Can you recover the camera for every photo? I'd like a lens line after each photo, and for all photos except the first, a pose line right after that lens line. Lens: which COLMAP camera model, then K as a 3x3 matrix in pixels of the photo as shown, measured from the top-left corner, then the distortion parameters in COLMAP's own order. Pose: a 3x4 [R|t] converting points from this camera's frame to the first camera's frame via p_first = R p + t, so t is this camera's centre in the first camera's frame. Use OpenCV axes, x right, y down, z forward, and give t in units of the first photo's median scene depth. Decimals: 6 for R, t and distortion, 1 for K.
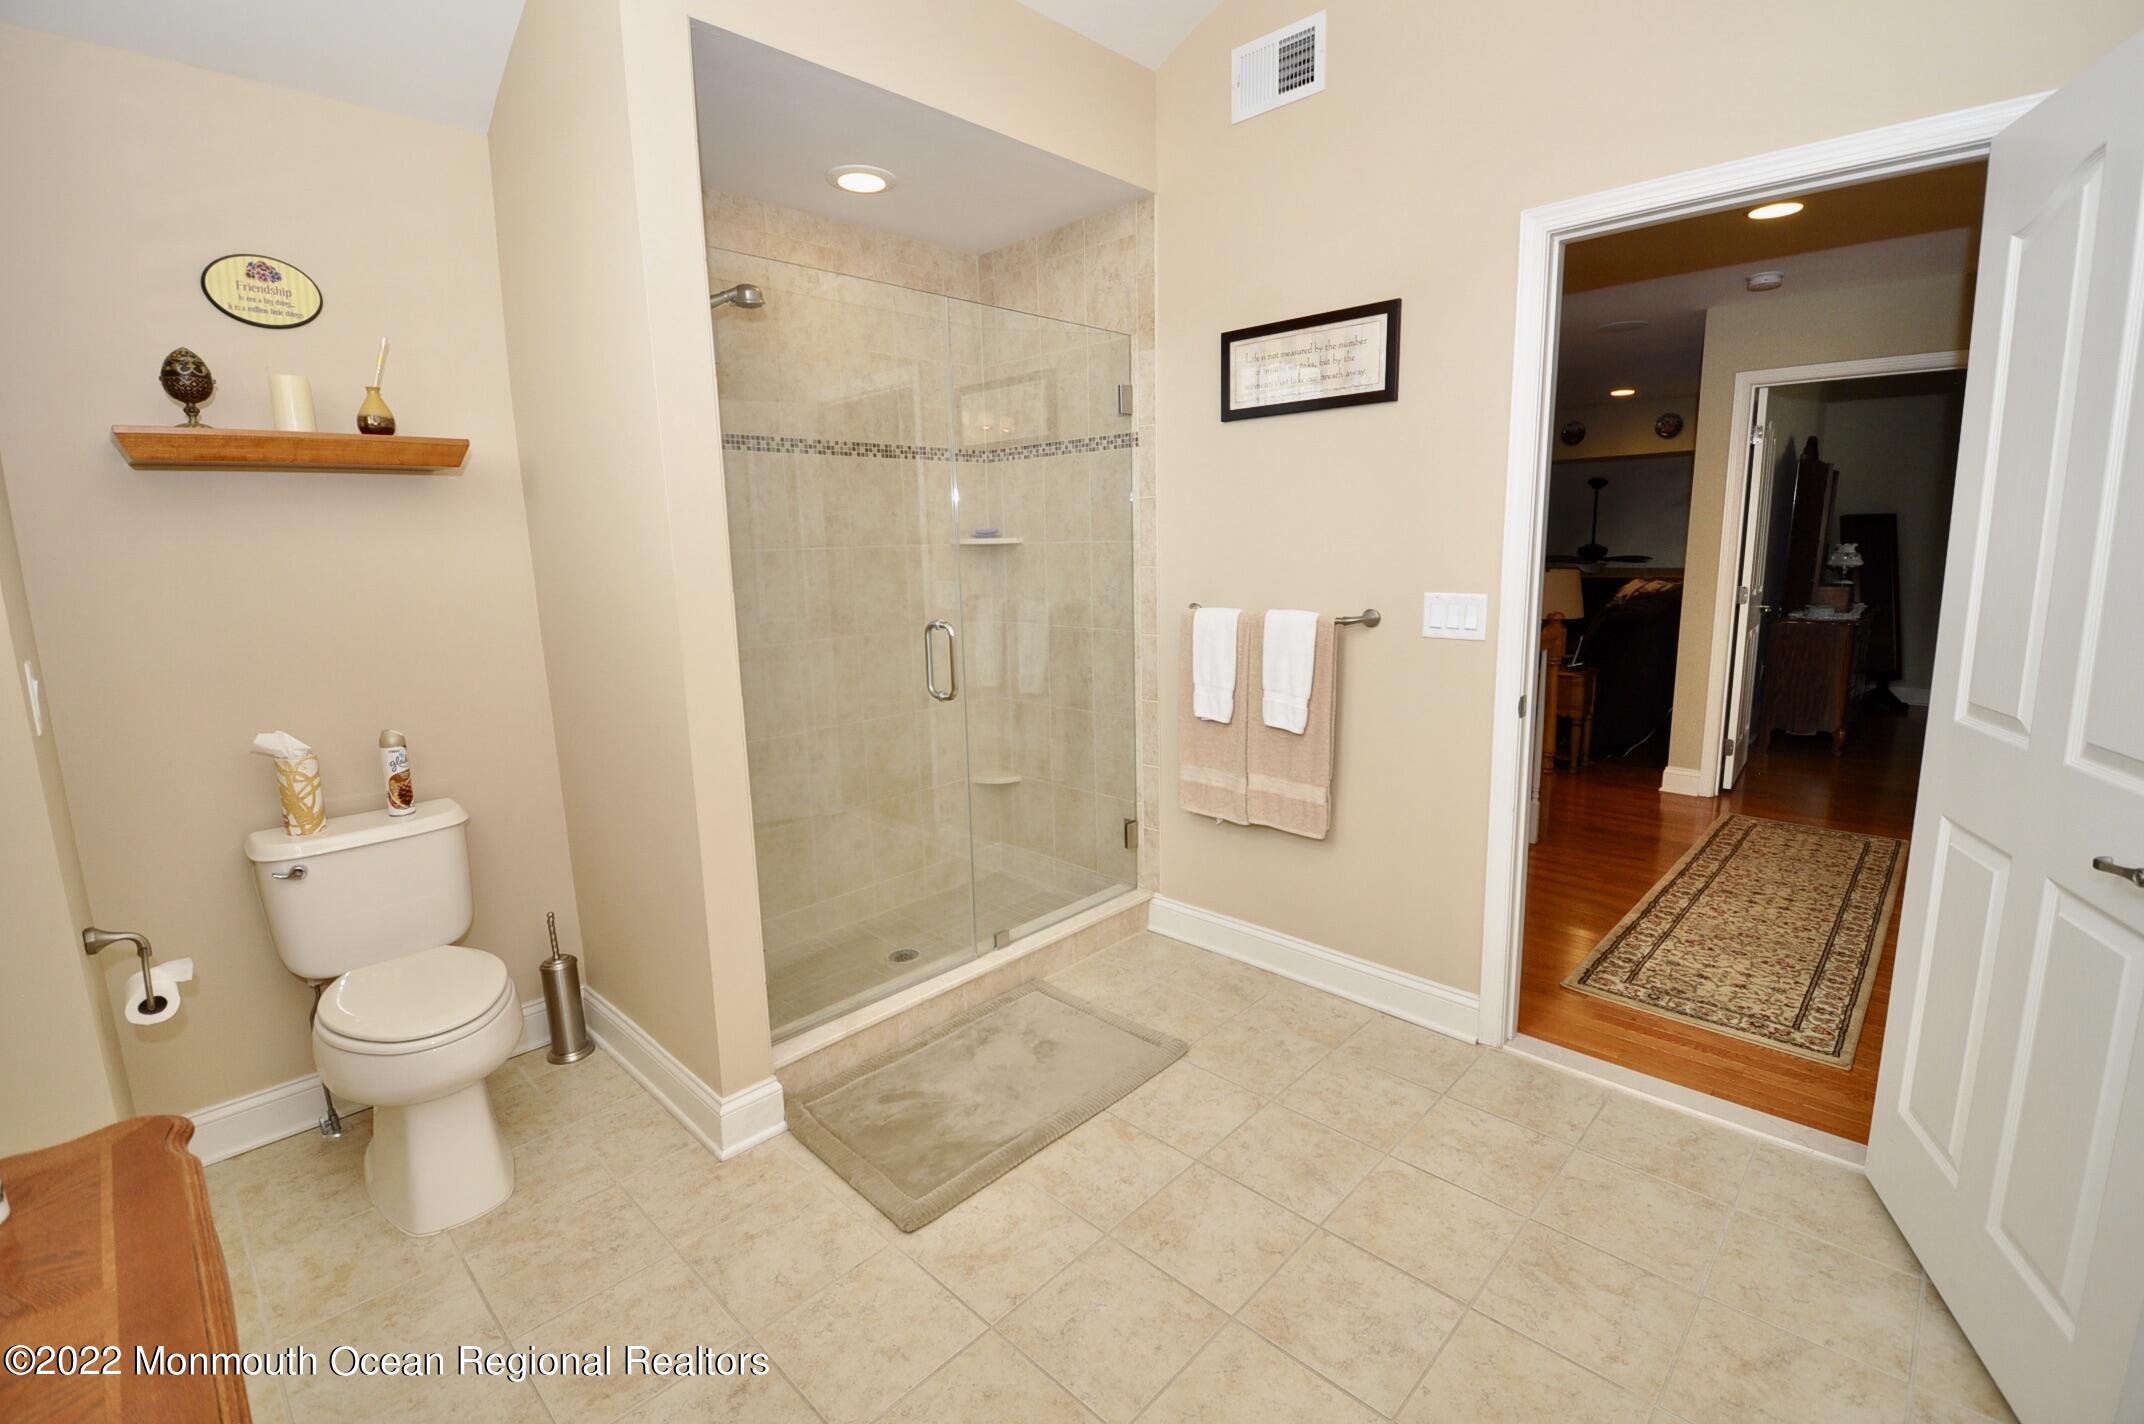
lens RADIAL K [[945.2, 0, 1076.3], [0, 945.2, 696.6], [0, 0, 1]] dist [0.016350, -0.019402]
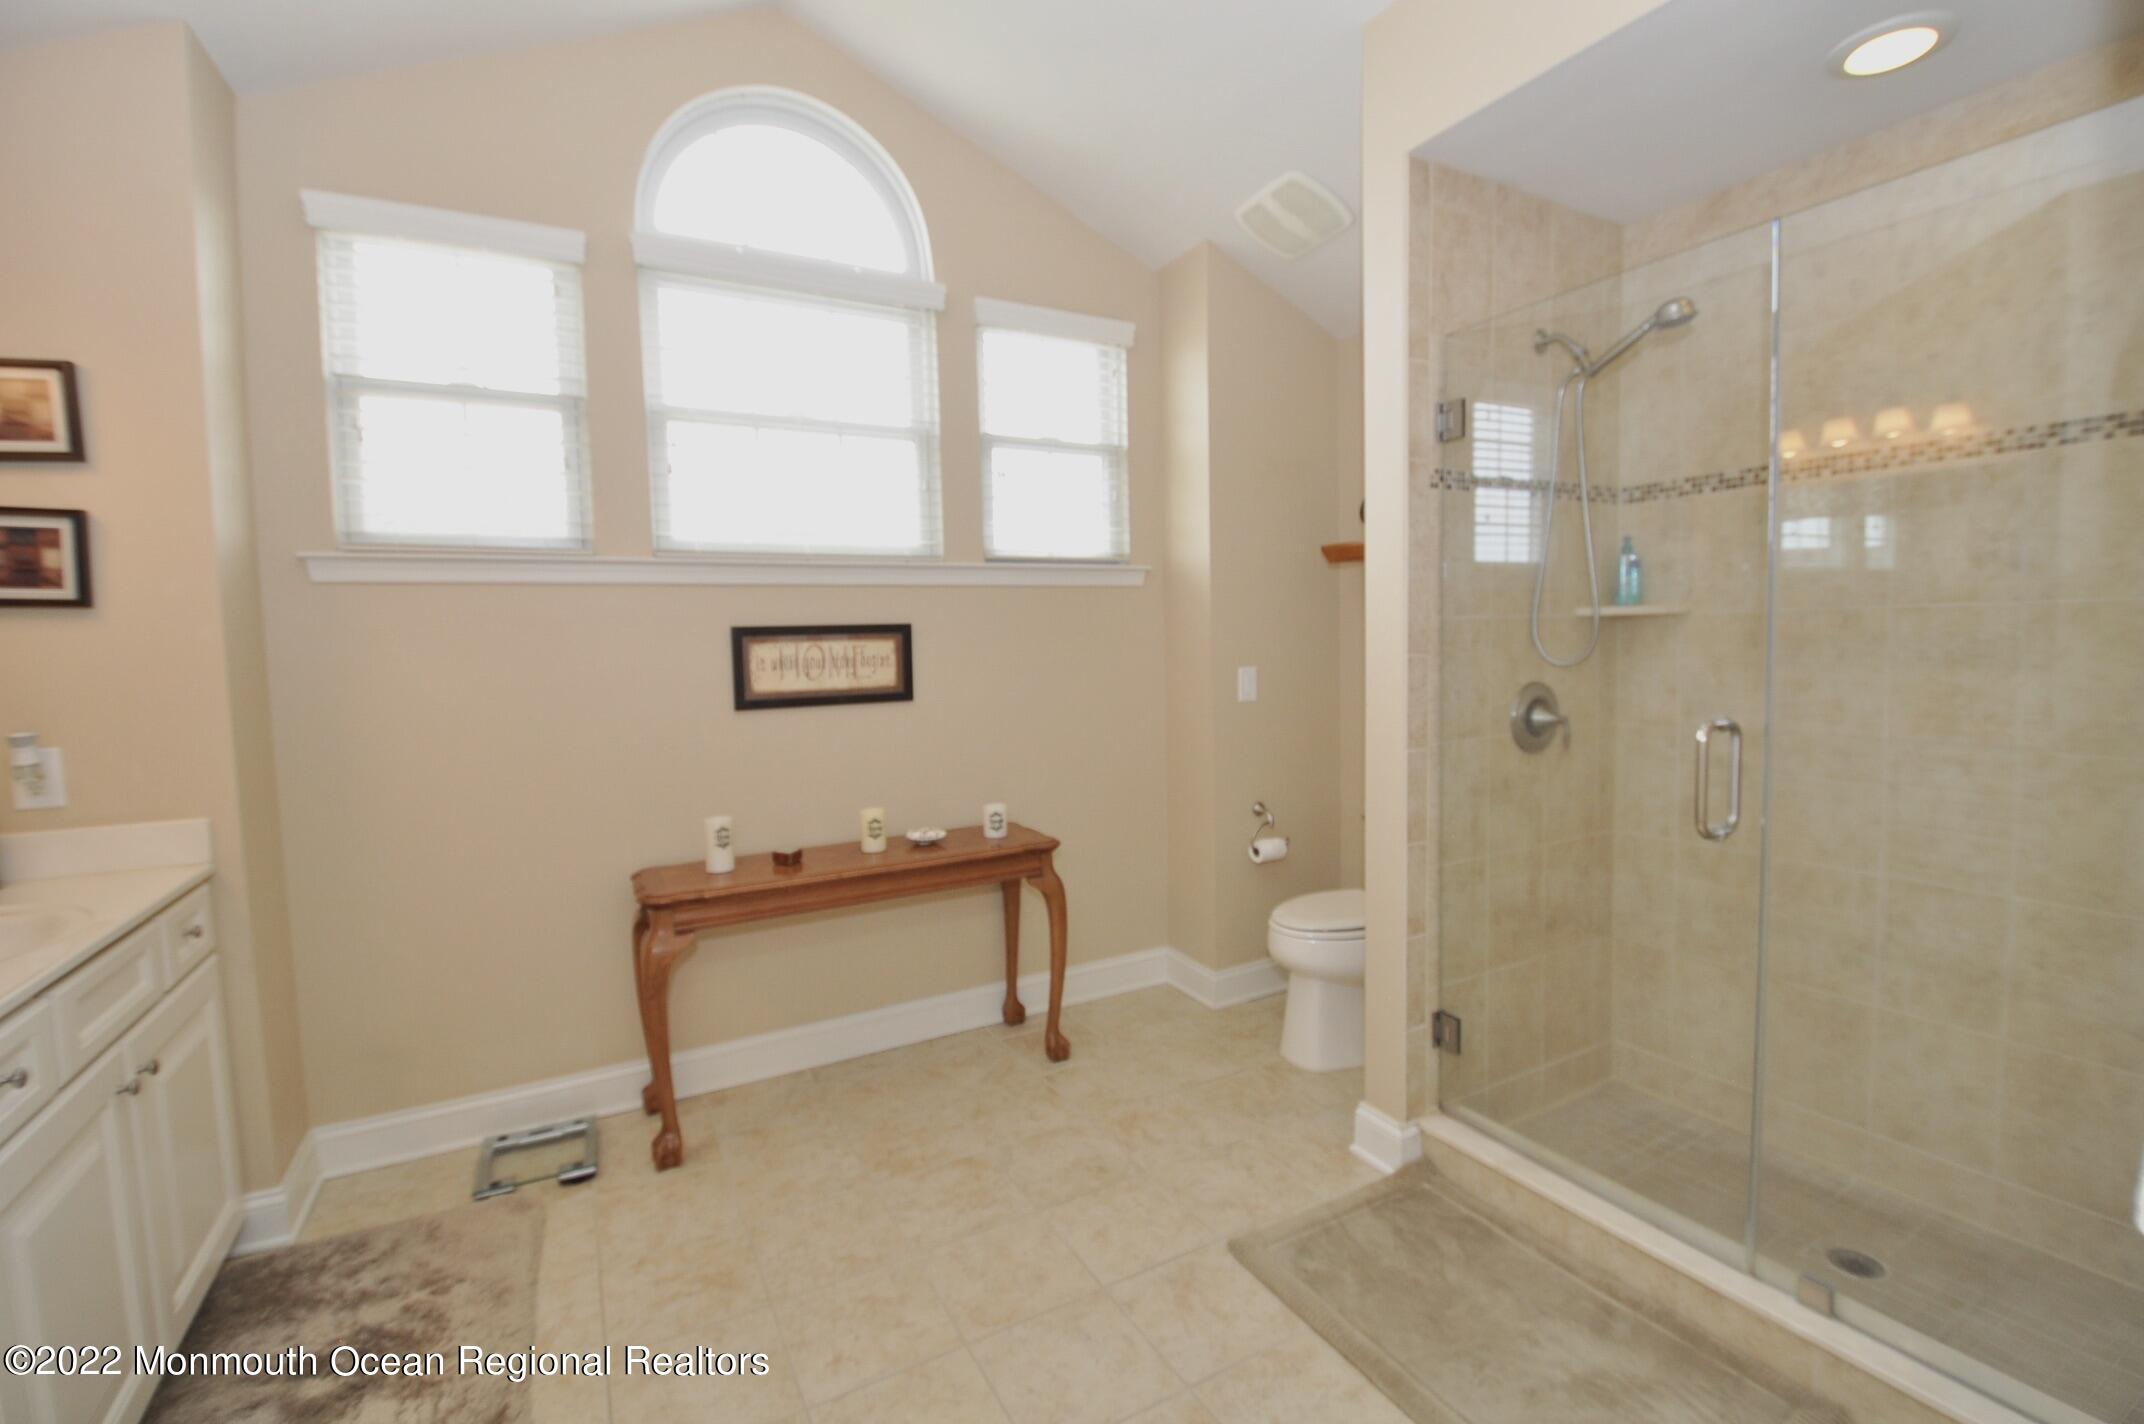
lens RADIAL K [[945.2, 0, 1076.3], [0, 945.2, 696.6], [0, 0, 1]] dist [0.016350, -0.019402]
pose [[-0.294921, 0.090841, -0.951194, 0.614313], [-0.127711, 0.982792, 0.133456, -0.126101], [0.946949, 0.160837, -0.278244, 0.752655]]
